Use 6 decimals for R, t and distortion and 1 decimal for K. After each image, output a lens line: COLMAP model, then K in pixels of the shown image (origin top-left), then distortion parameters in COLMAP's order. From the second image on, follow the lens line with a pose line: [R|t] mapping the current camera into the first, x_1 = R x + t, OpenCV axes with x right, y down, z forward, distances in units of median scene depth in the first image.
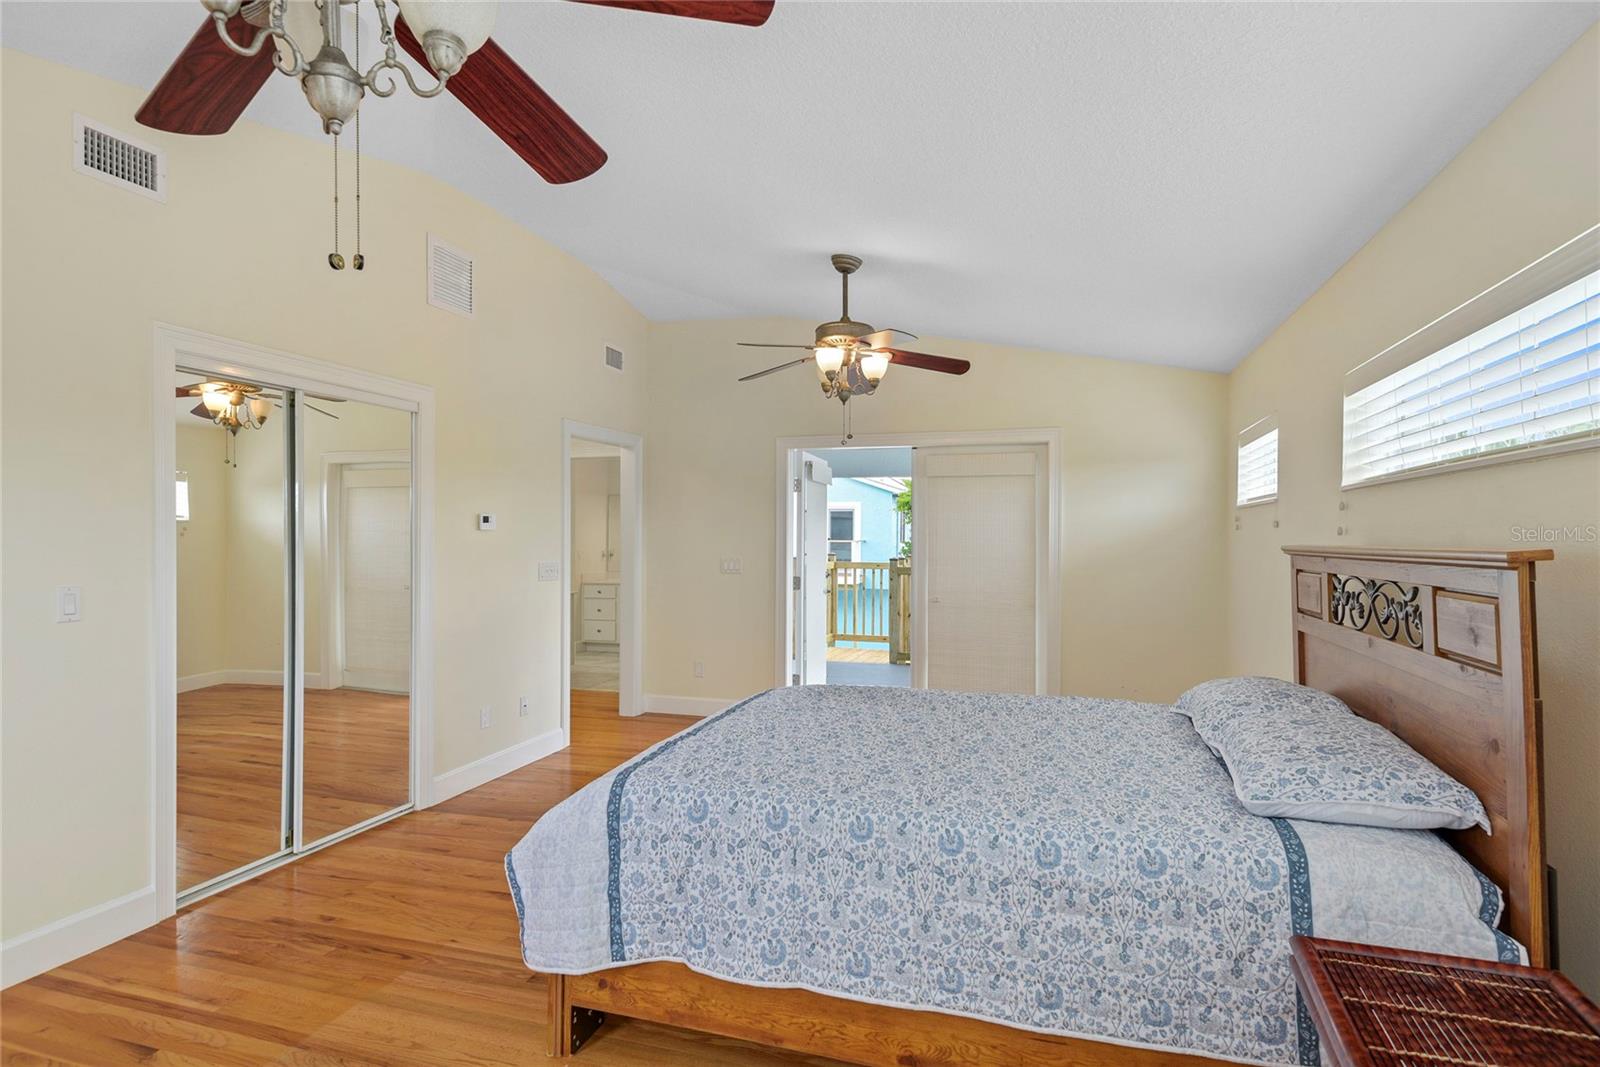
lens RADIAL K [[824.0, 0, 802.1], [0, 824.0, 538.2], [0, 0, 1]] dist [0.002028, -0.000298]
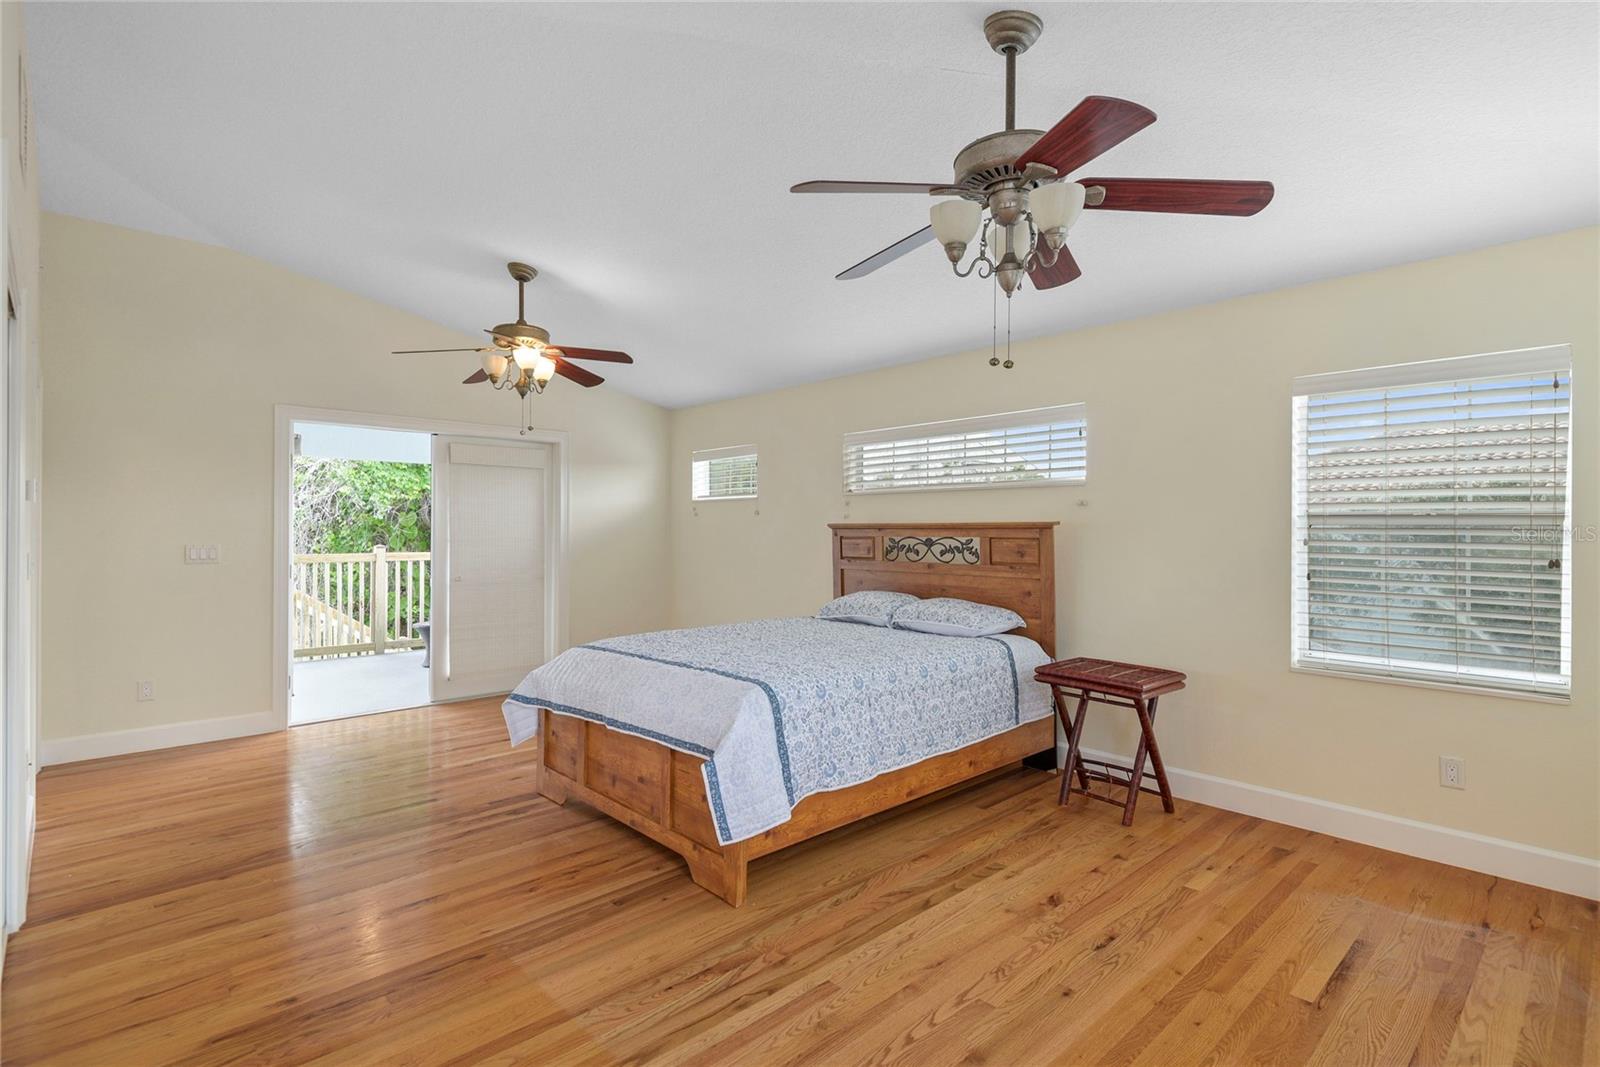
lens RADIAL K [[787.4, 0, 800.0], [0, 787.4, 533.5], [0, 0, 1]] dist [0.001379, -0.000177]
pose [[0.482531, -0.007538, 0.875846, -1.282039], [0.002176, 0.999970, 0.007407, 0.022087], [-0.875876, -0.001668, 0.482533, 0.290476]]
